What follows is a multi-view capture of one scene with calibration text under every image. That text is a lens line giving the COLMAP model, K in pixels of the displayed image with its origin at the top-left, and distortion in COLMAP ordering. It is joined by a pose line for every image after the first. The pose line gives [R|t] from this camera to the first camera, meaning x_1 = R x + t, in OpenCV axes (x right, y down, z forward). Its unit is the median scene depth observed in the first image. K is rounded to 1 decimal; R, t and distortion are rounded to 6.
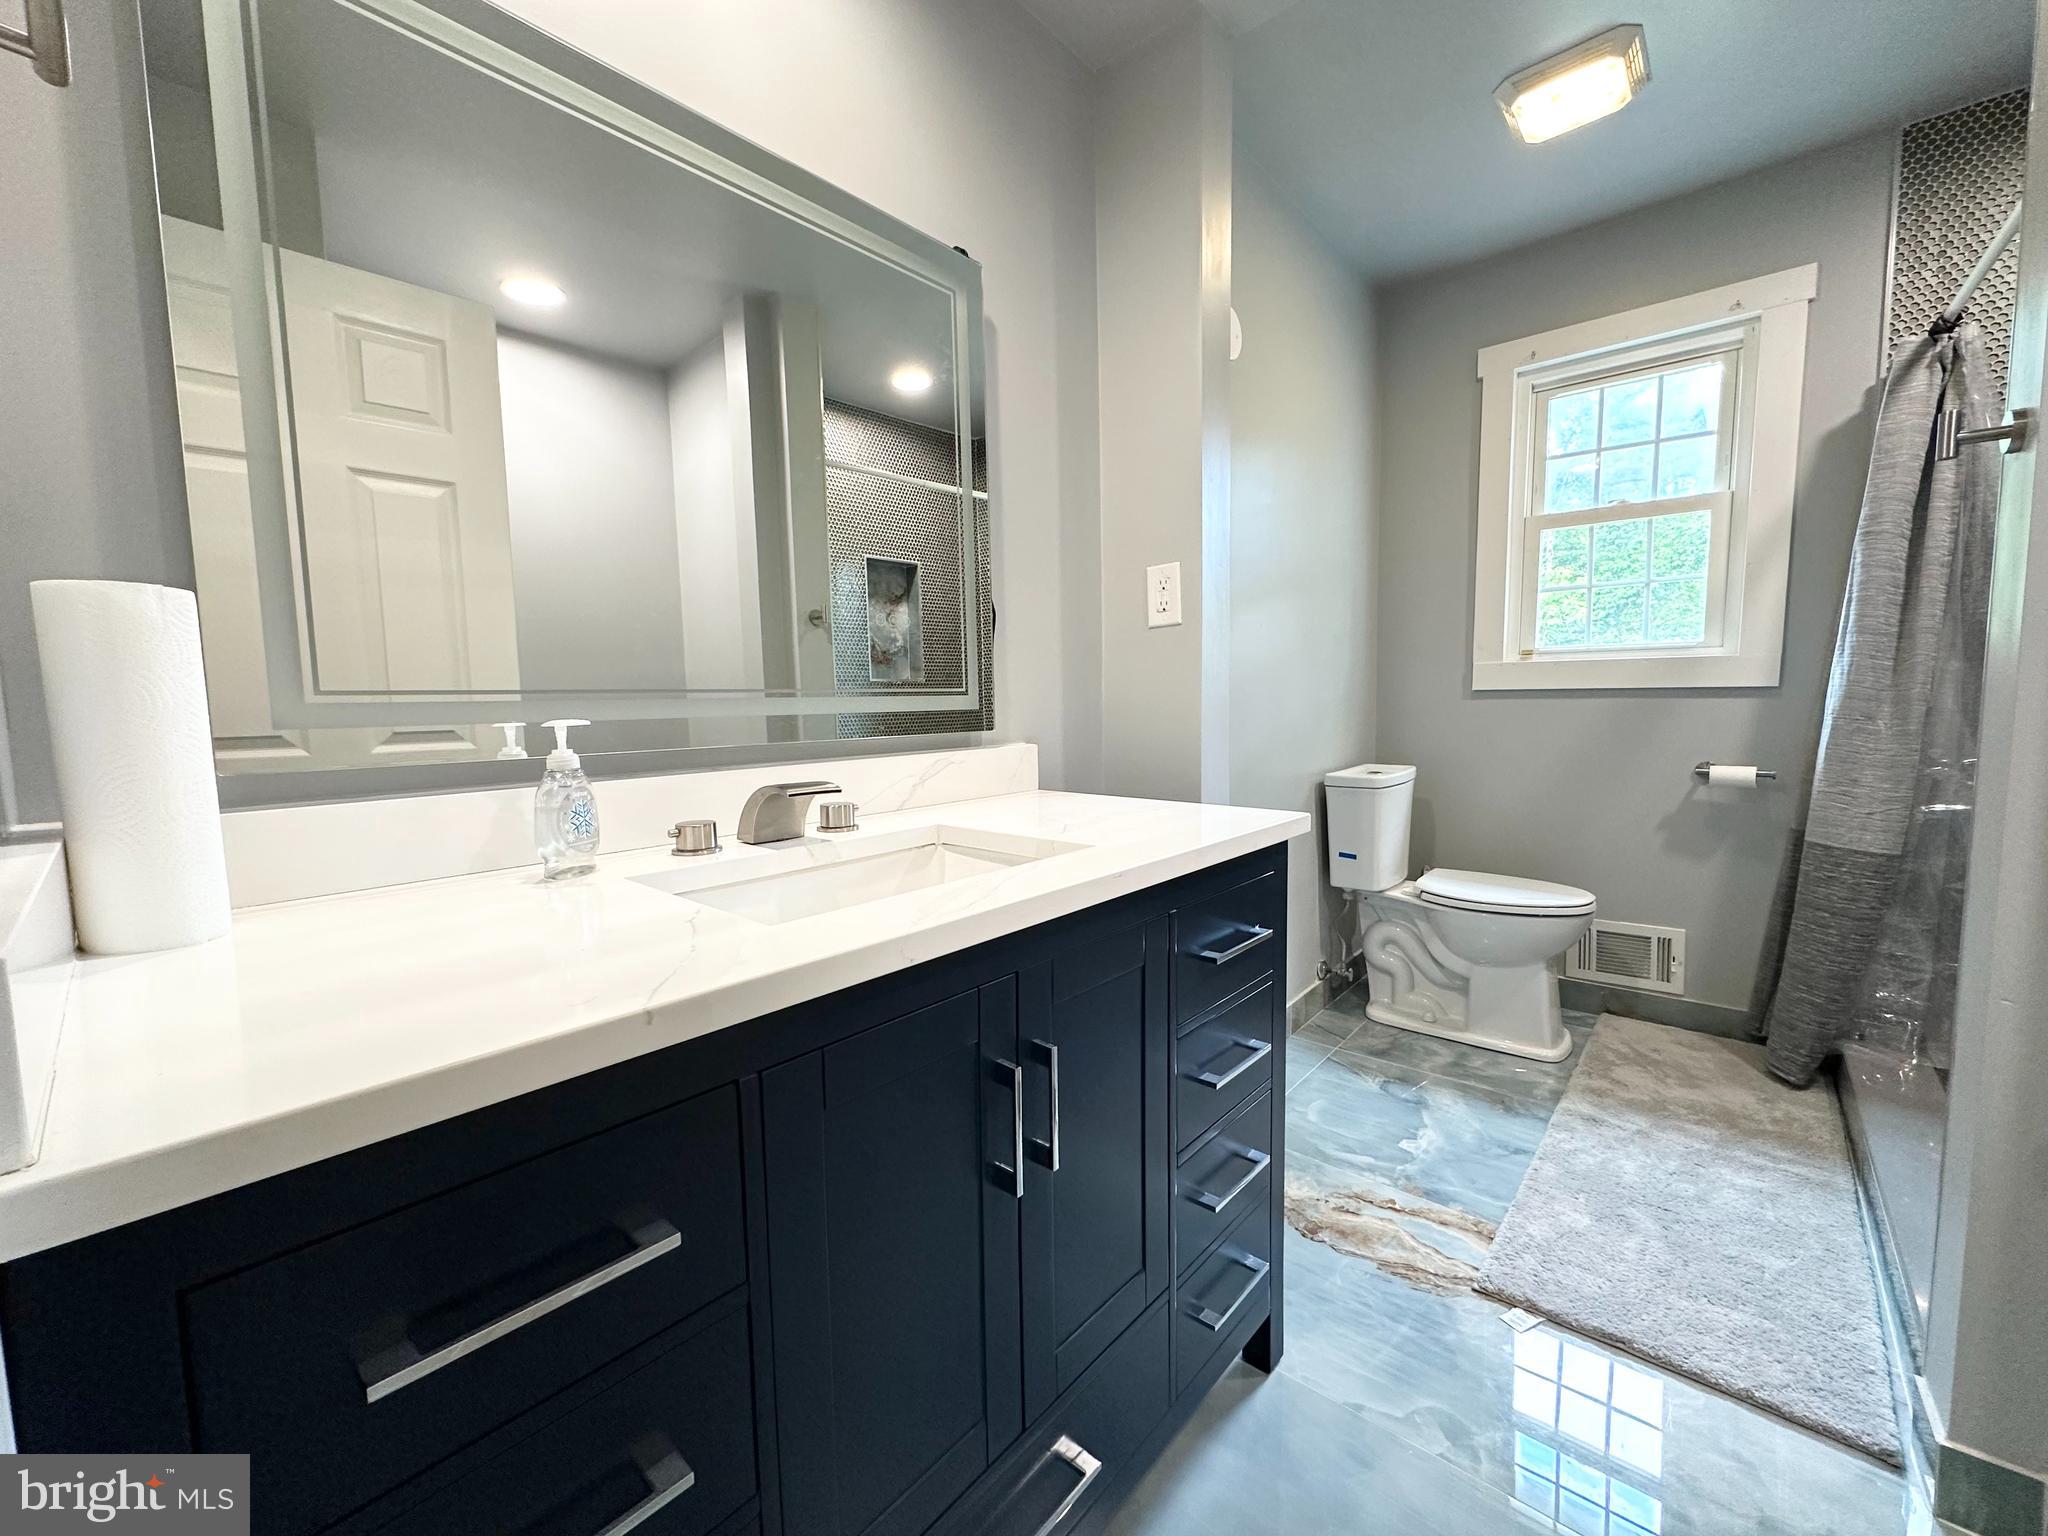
lens RADIAL K [[811.8, 0, 1018.5], [0, 811.8, 771.6], [0, 0, 1]] dist [-0.006248, 0.000777]
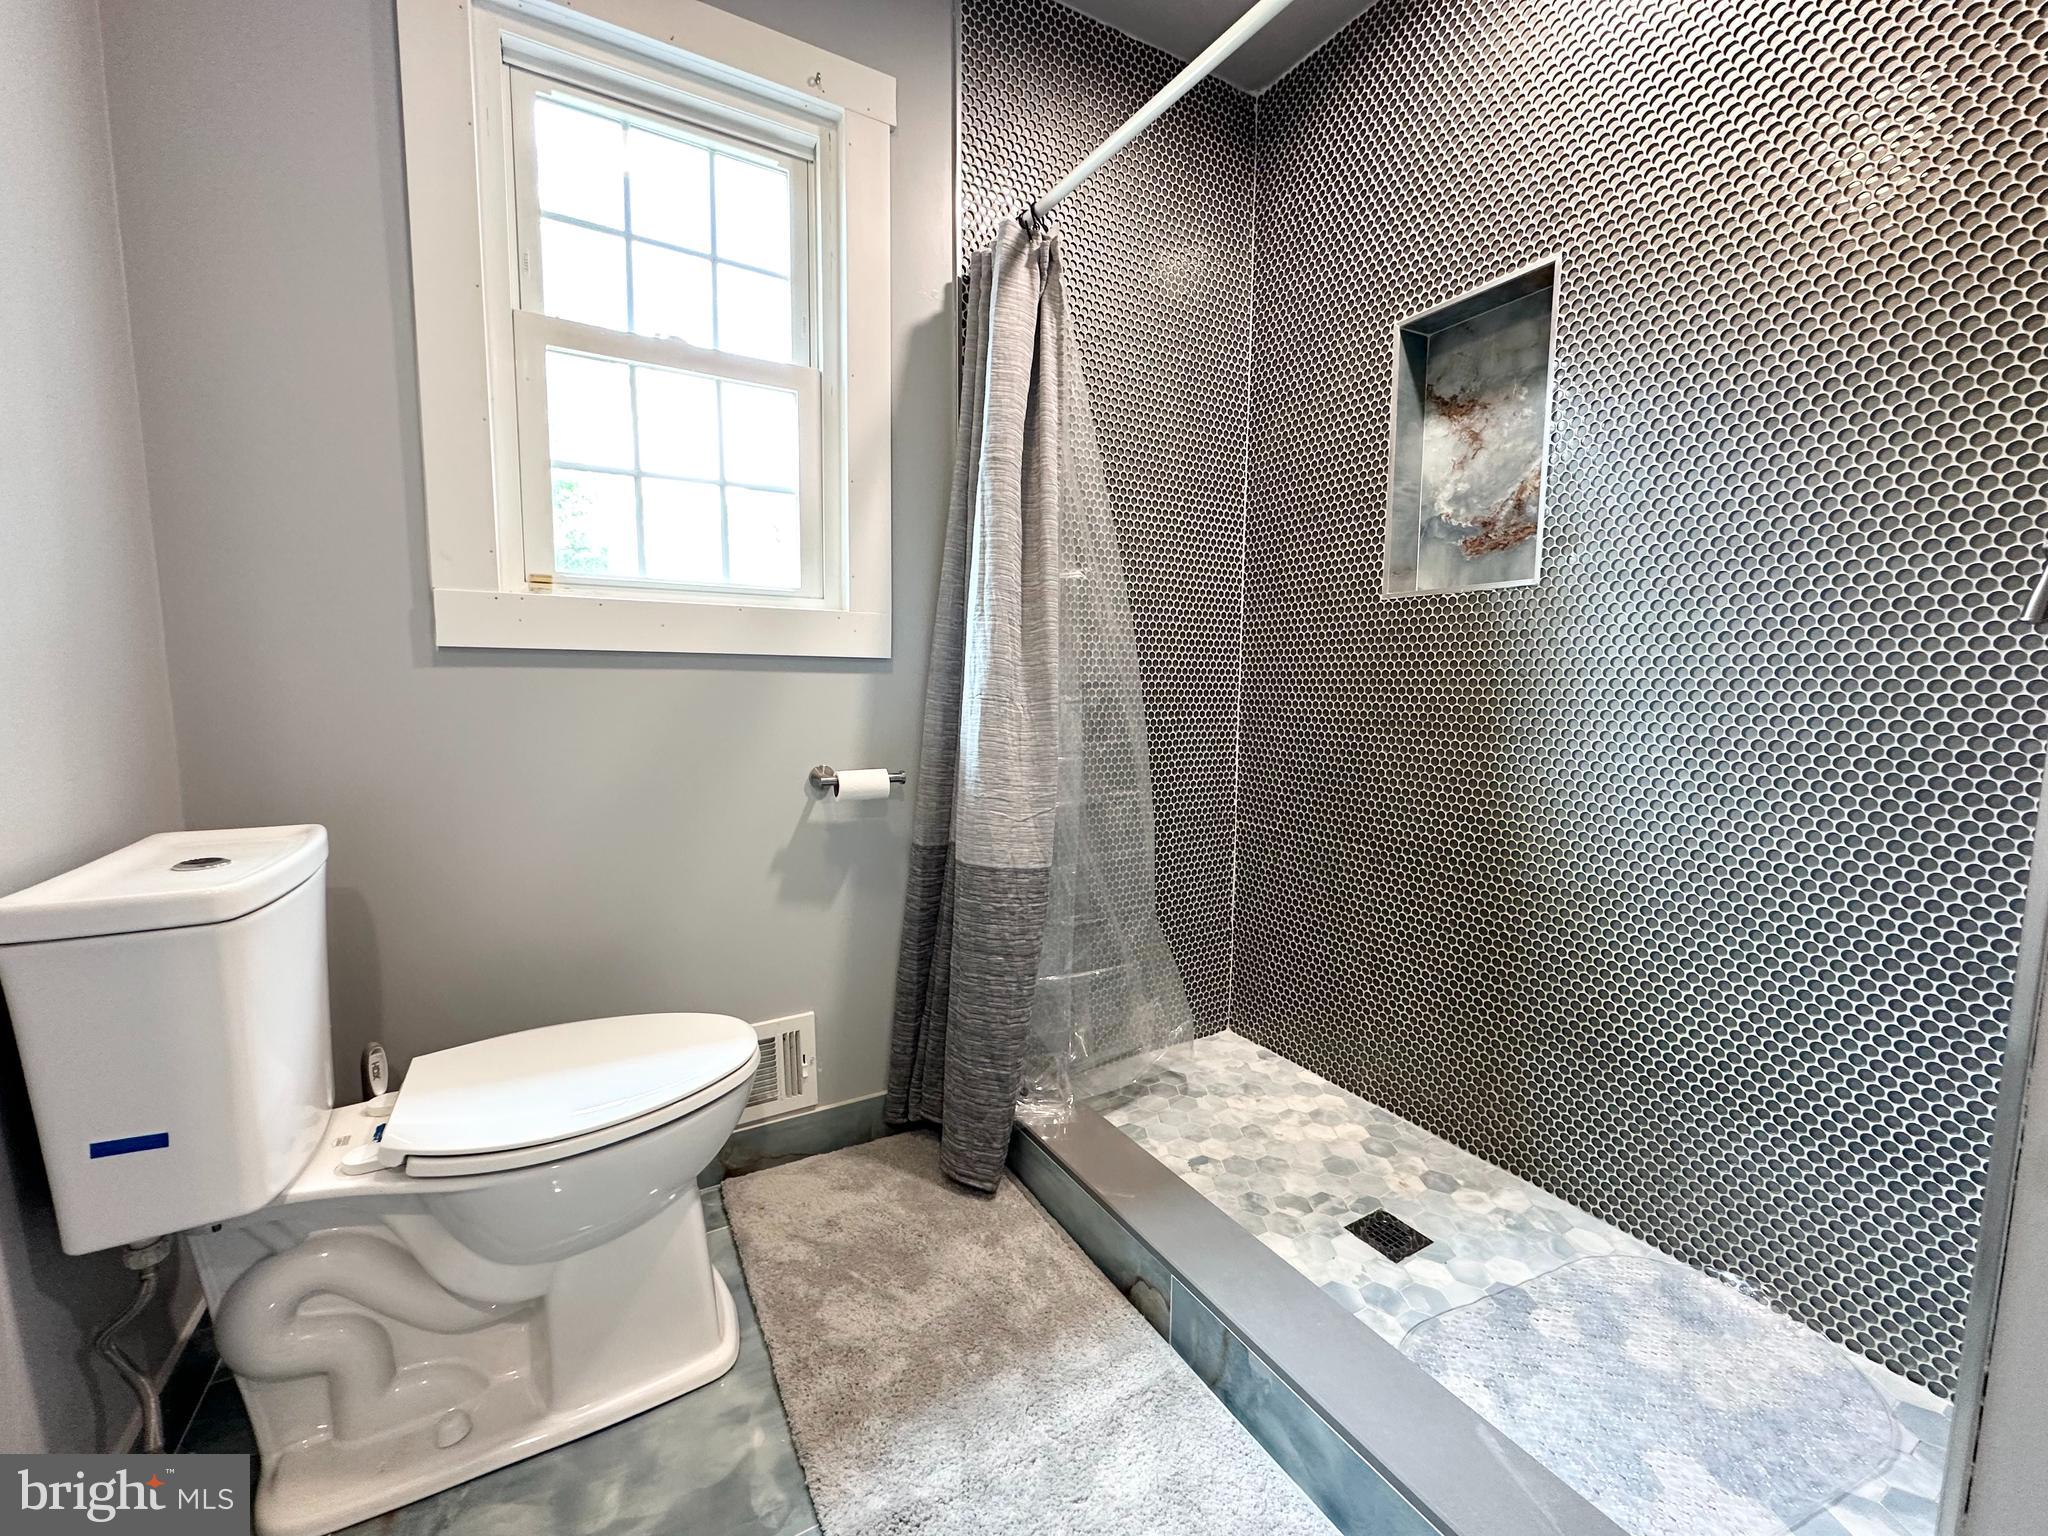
lens RADIAL K [[811.8, 0, 1018.8], [0, 811.8, 768.8], [0, 0, 1]] dist [-0.006248, 0.000777]
pose [[0.320989, -0.078889, 0.943791, 0.250318], [0.073854, 0.995575, 0.058100, -0.036378], [-0.944199, 0.051054, 0.325395, 0.606807]]
